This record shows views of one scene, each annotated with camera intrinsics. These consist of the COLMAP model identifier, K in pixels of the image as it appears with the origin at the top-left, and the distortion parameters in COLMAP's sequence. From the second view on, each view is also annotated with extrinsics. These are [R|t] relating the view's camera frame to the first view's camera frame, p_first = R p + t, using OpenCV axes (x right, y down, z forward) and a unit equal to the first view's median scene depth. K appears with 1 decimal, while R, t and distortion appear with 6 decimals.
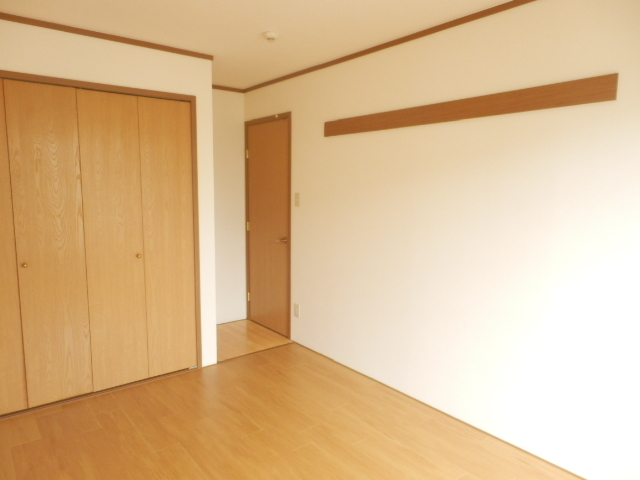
lens RADIAL K [[452.1, 0, 320.0], [0, 452.1, 240.0], [0, 0, 1]] dist [0.001438, -0.004121]
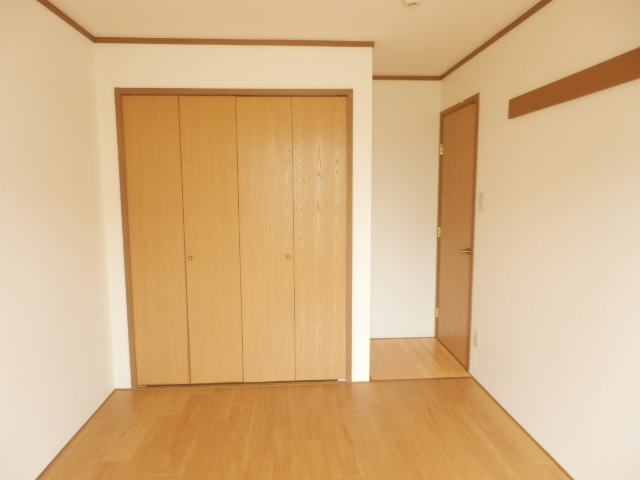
lens RADIAL K [[452.1, 0, 320.0], [0, 452.1, 240.0], [0, 0, 1]] dist [0.001438, -0.004121]
pose [[0.814404, 0.050846, -0.578067, 0.216560], [-0.055607, 0.998408, 0.009477, -0.014657], [0.577628, 0.024426, 0.815935, 0.210494]]
